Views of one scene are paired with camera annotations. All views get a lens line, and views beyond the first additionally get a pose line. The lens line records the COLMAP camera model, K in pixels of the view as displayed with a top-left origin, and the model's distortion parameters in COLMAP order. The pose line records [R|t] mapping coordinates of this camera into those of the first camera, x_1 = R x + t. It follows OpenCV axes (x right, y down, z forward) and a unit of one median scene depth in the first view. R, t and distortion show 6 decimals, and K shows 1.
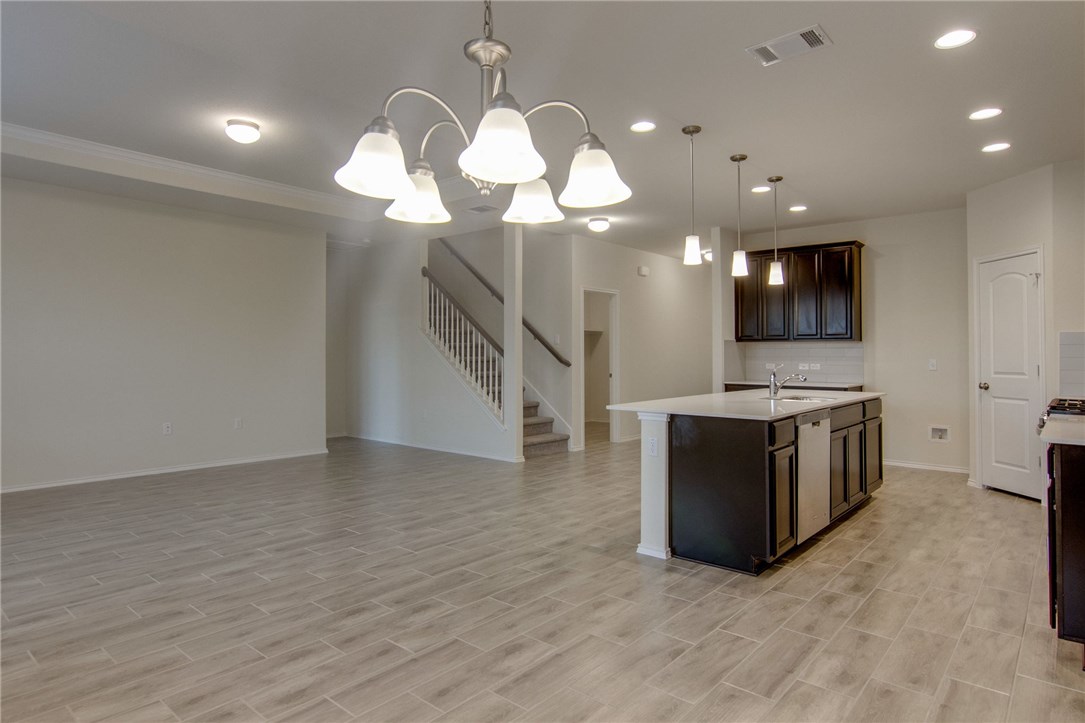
lens RADIAL K [[614.0, 0, 539.0], [0, 614.0, 354.2], [0, 0, 1]] dist [-0.000267, 0.001961]
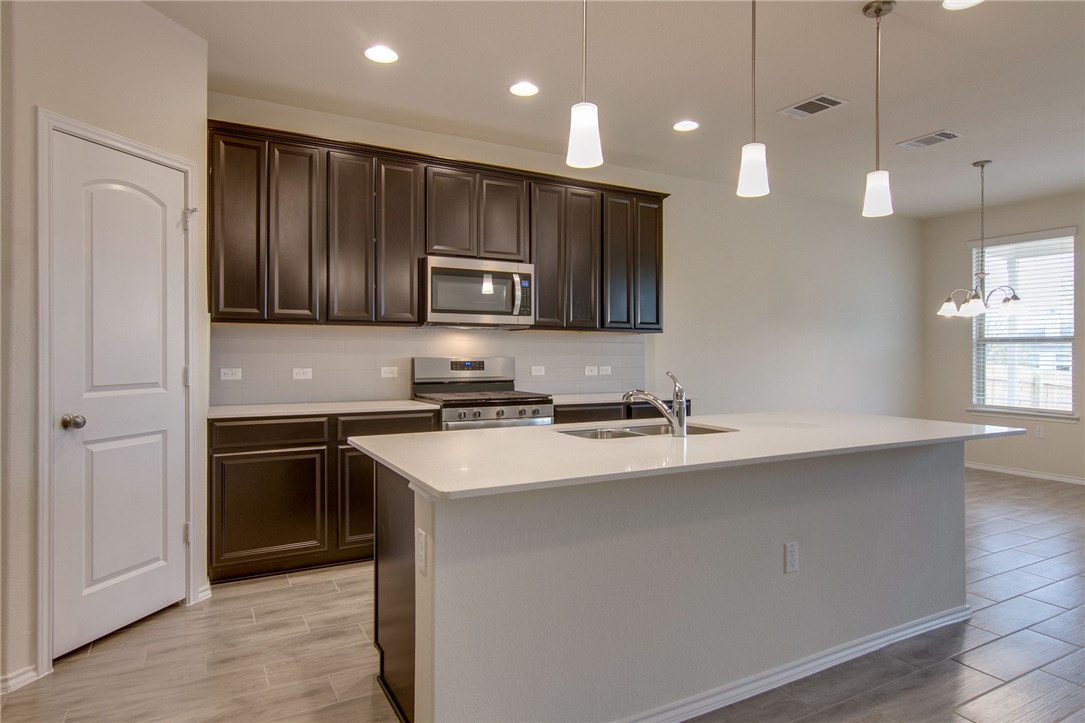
lens RADIAL K [[627.4, 0, 540.5], [0, 627.4, 347.5], [0, 0, 1]] dist [0.000857, 0.001590]
pose [[-0.939435, -0.003520, 0.342710, 0.332172], [-0.006972, 0.999937, -0.008842, 0.002314], [-0.342657, -0.010696, -0.939400, 1.613678]]
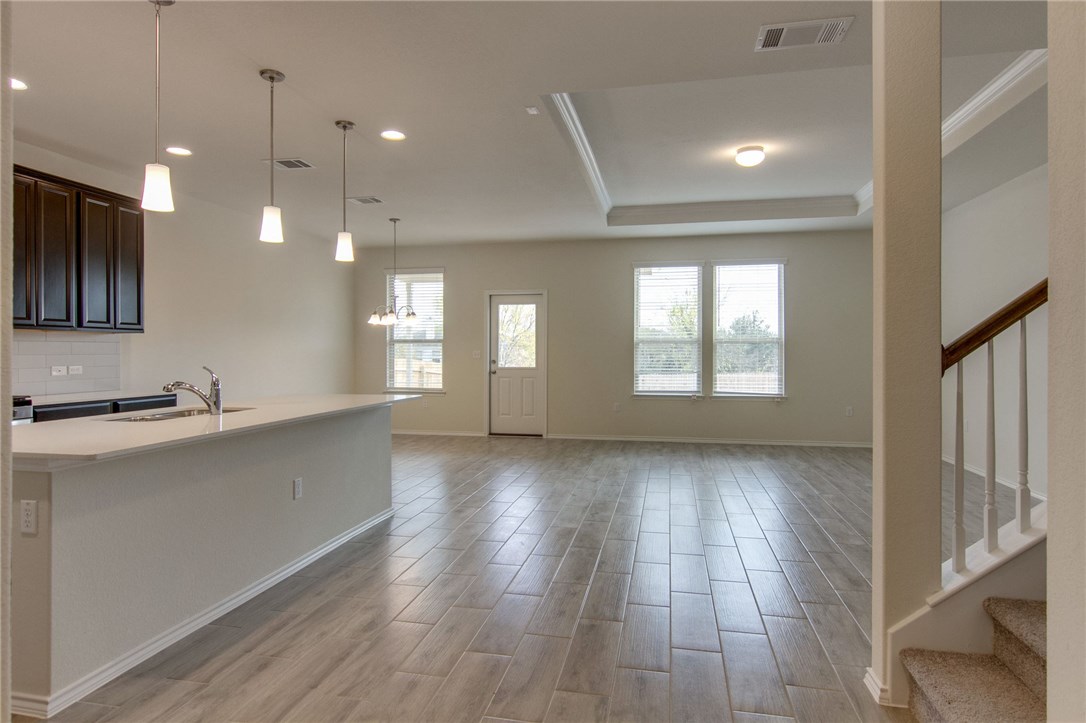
lens RADIAL K [[615.1, 0, 541.4], [0, 615.1, 350.6], [0, 0, 1]] dist [0.003424, 0.000625]
pose [[-0.871034, -0.001687, -0.491220, 0.427405], [-0.000327, 0.999996, -0.002854, 0.001329], [0.491223, -0.002325, -0.871031, 1.866871]]
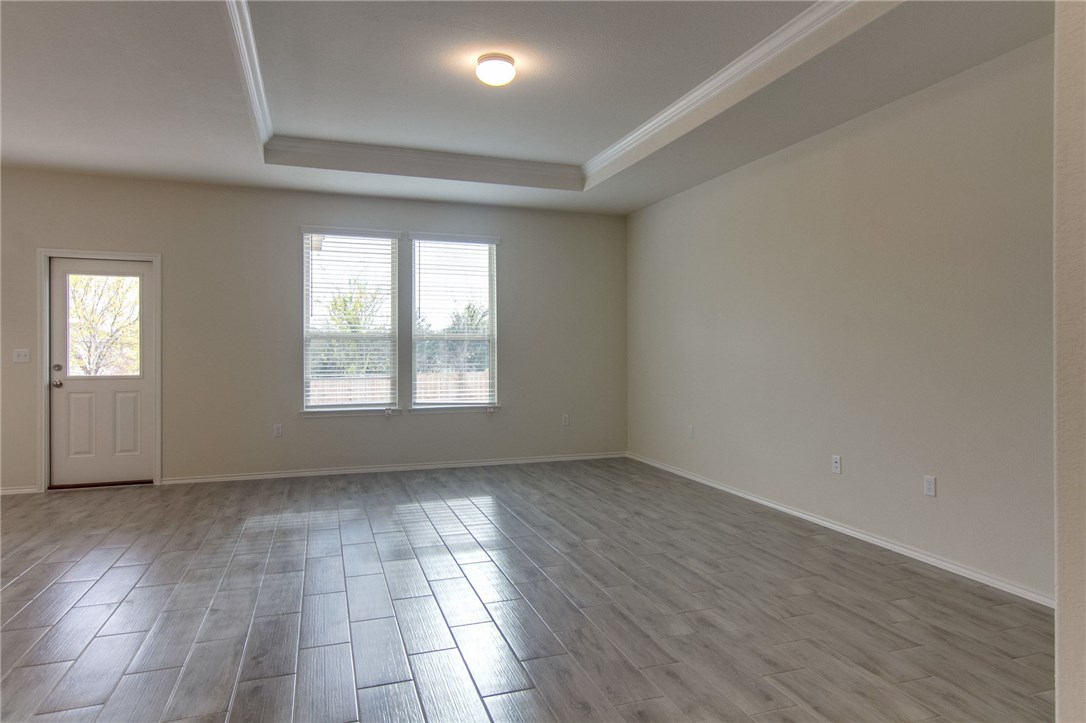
lens RADIAL K [[644.5, 0, 542.7], [0, 644.5, 356.4], [0, 0, 1]] dist [0.007919, 0.003024]
pose [[-0.496361, 0.006078, -0.868095, 0.217743], [0.000234, 0.999976, 0.006867, 0.001116], [0.868116, 0.003205, -0.496350, 1.517276]]
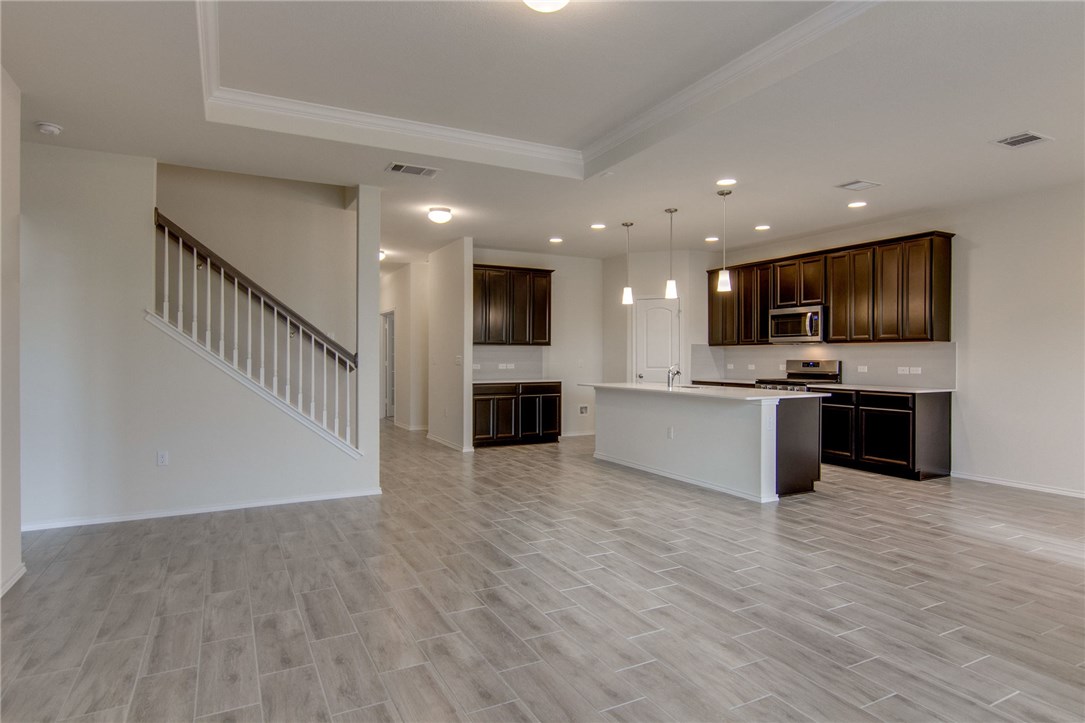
lens RADIAL K [[614.0, 0, 539.0], [0, 614.0, 354.2], [0, 0, 1]] dist [-0.000267, 0.001961]
pose [[0.367379, 0.001829, 0.930070, -1.085824], [-0.001665, 0.999998, -0.001308, -0.003170], [-0.930070, -0.001068, 0.367381, 0.811523]]
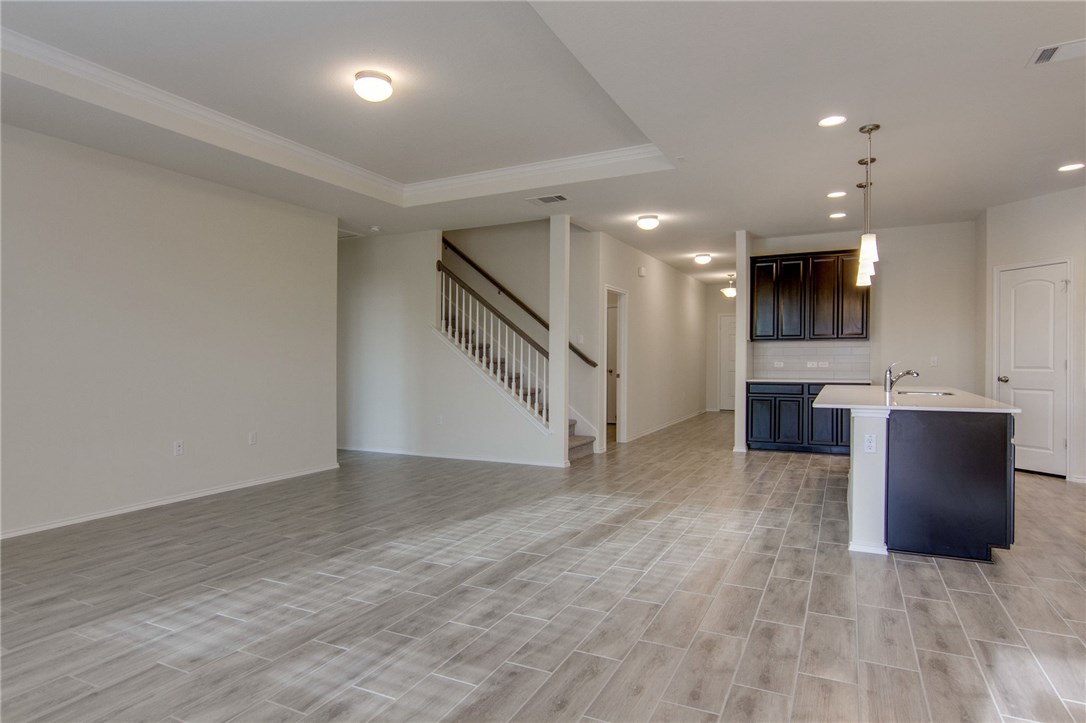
lens RADIAL K [[607.4, 0, 538.4], [0, 607.4, 360.9], [0, 0, 1]] dist [0.003597, 0.000669]
pose [[0.969907, -0.008651, 0.243323, -0.478384], [0.007140, 0.999949, 0.007091, 0.004969], [-0.243372, -0.005140, 0.969919, 0.144493]]
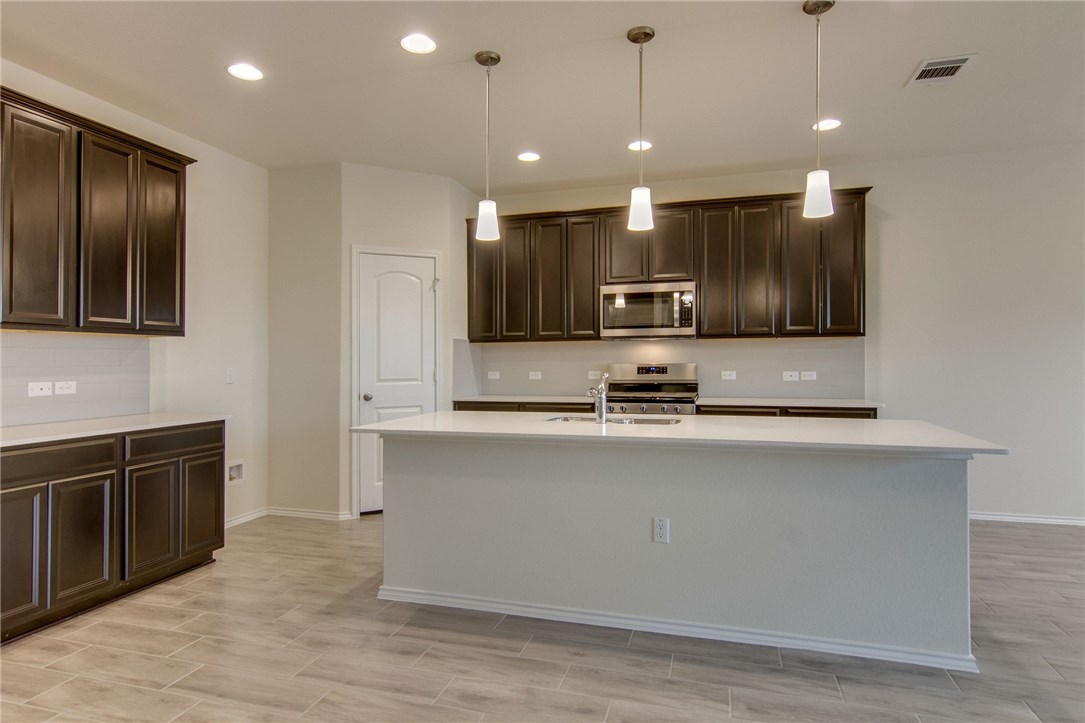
lens RADIAL K [[614.0, 0, 539.0], [0, 614.0, 354.2], [0, 0, 1]] dist [-0.000267, 0.001961]
pose [[-0.410337, 0.009936, 0.911880, -0.196354], [0.004636, 0.999950, -0.008809, 0.001284], [-0.911922, 0.000613, -0.410363, 1.406847]]
